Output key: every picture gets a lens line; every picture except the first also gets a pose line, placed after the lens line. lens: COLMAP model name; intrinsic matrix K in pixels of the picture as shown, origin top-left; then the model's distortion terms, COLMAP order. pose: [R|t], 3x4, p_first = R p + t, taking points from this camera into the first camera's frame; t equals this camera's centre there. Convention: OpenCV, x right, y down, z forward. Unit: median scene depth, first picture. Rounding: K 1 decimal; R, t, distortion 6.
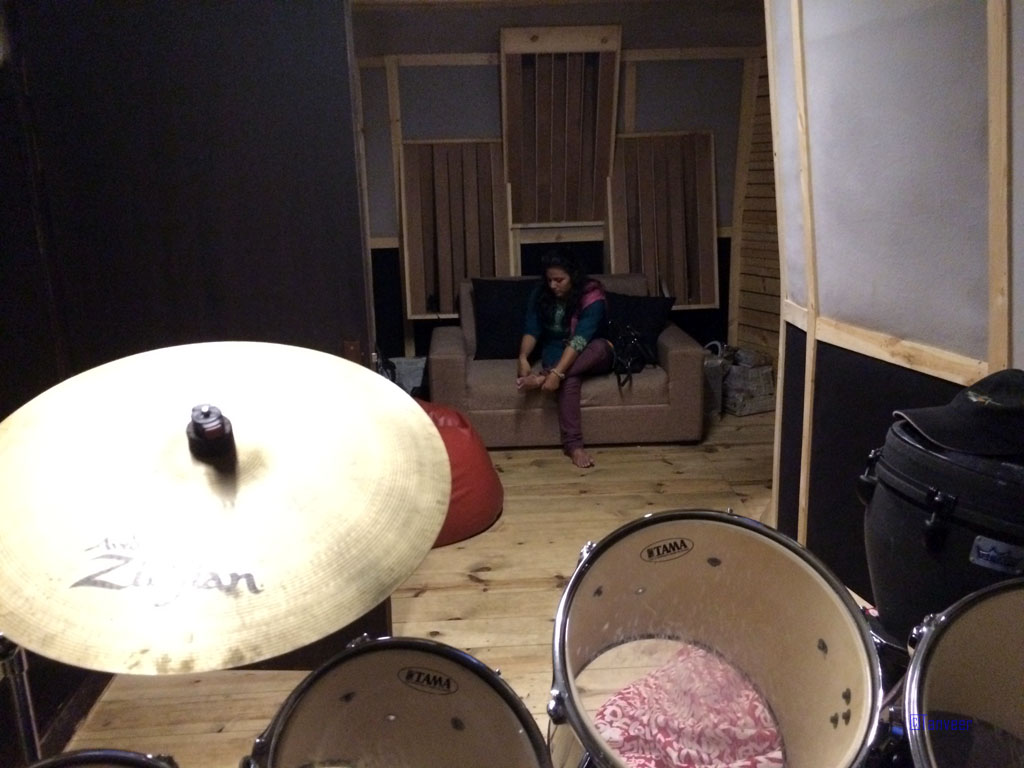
lens RADIAL K [[860.9, 0, 512.0], [0, 860.9, 384.0], [0, 0, 1]] dist [0.052164, -0.001406]
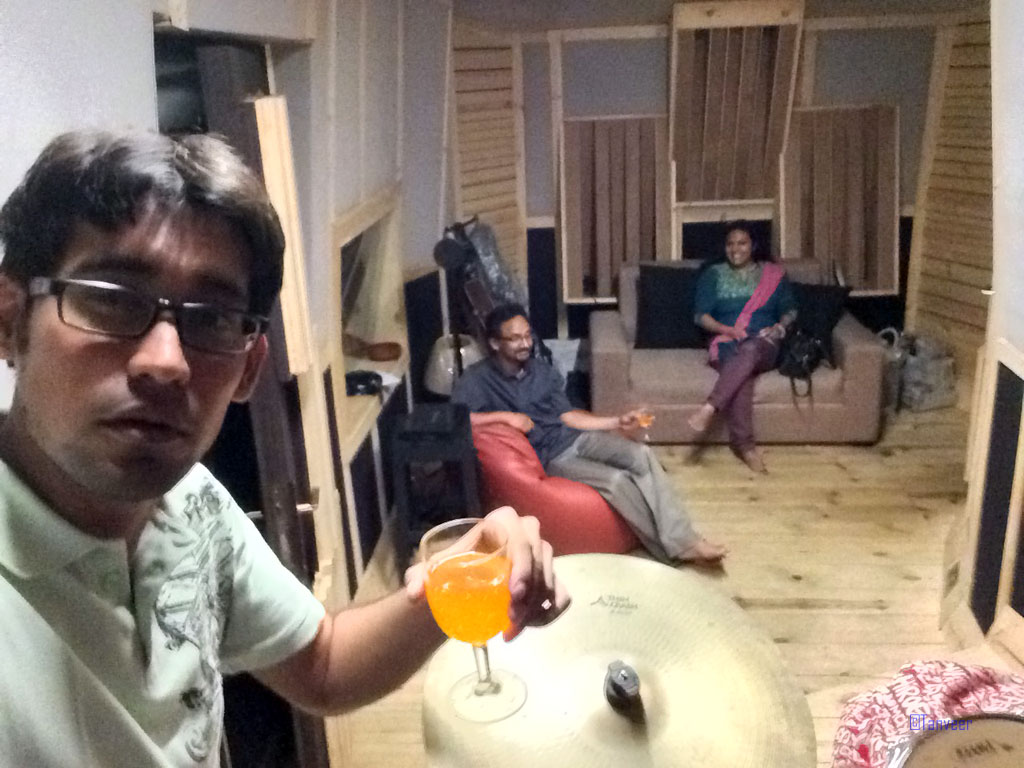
lens RADIAL K [[923.1, 0, 500.3], [0, 923.1, 363.6], [0, 0, 1]] dist [0.015247, -0.061353]
pose [[0.992215, 0.022927, -0.122408, -0.064161], [-0.013918, 0.997164, 0.073955, -0.083908], [0.123756, -0.071676, 0.989721, -0.044831]]
